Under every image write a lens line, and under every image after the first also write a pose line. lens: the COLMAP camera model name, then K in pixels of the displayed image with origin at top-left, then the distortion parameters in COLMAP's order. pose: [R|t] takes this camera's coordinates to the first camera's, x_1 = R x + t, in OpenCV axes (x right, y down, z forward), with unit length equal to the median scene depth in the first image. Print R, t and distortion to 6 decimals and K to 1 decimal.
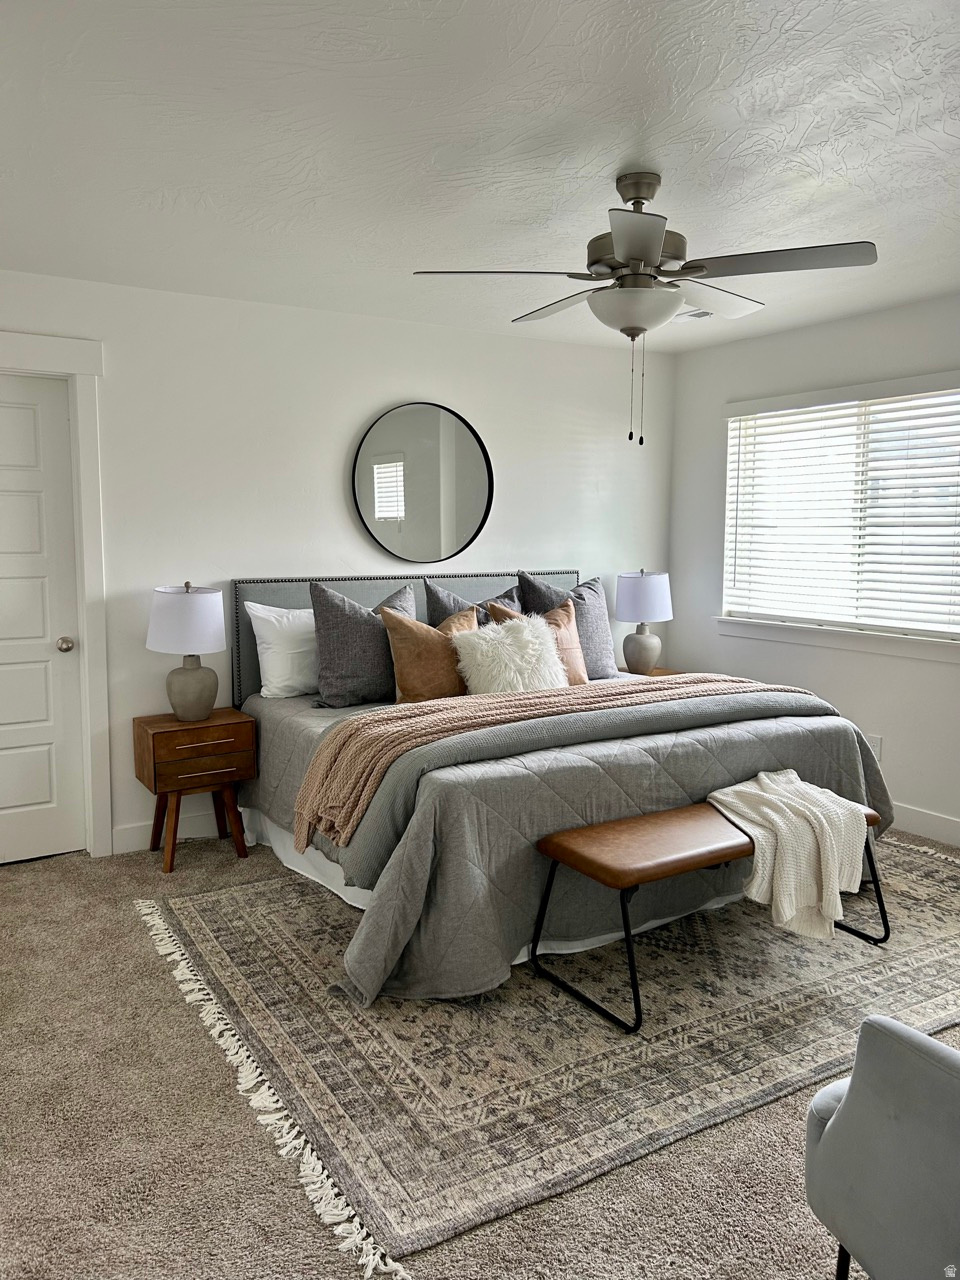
lens RADIAL K [[956.3, 0, 473.6], [0, 956.3, 641.6], [0, 0, 1]] dist [0.023329, -0.028099]
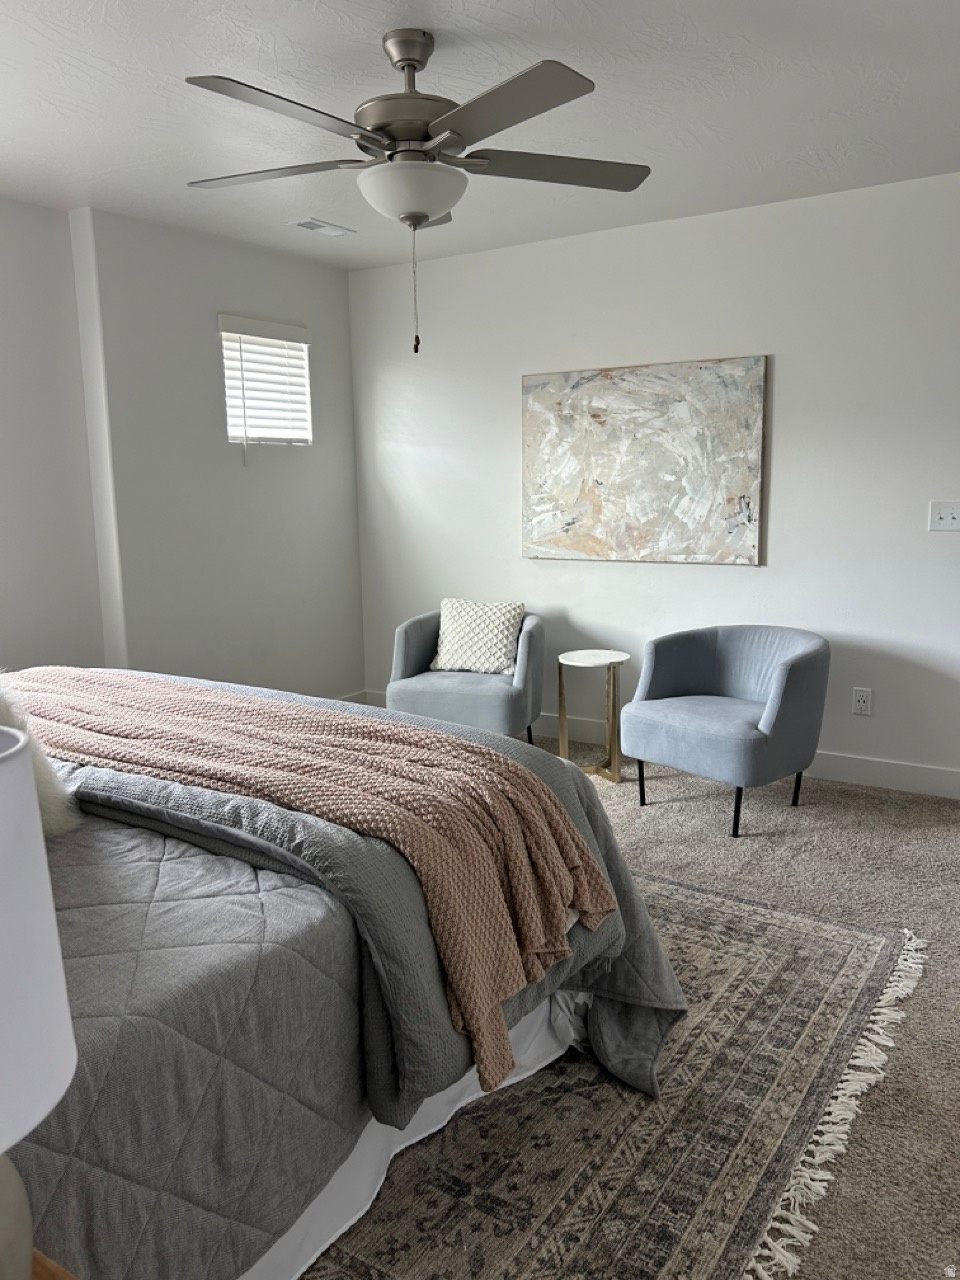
lens RADIAL K [[956.3, 0, 472.6], [0, 956.3, 635.3], [0, 0, 1]] dist [0.023329, -0.028099]
pose [[-0.424390, -0.110957, 0.898656, -0.784999], [0.149562, 0.970242, 0.190427, -0.130550], [-0.893042, 0.215220, -0.395165, 1.518416]]
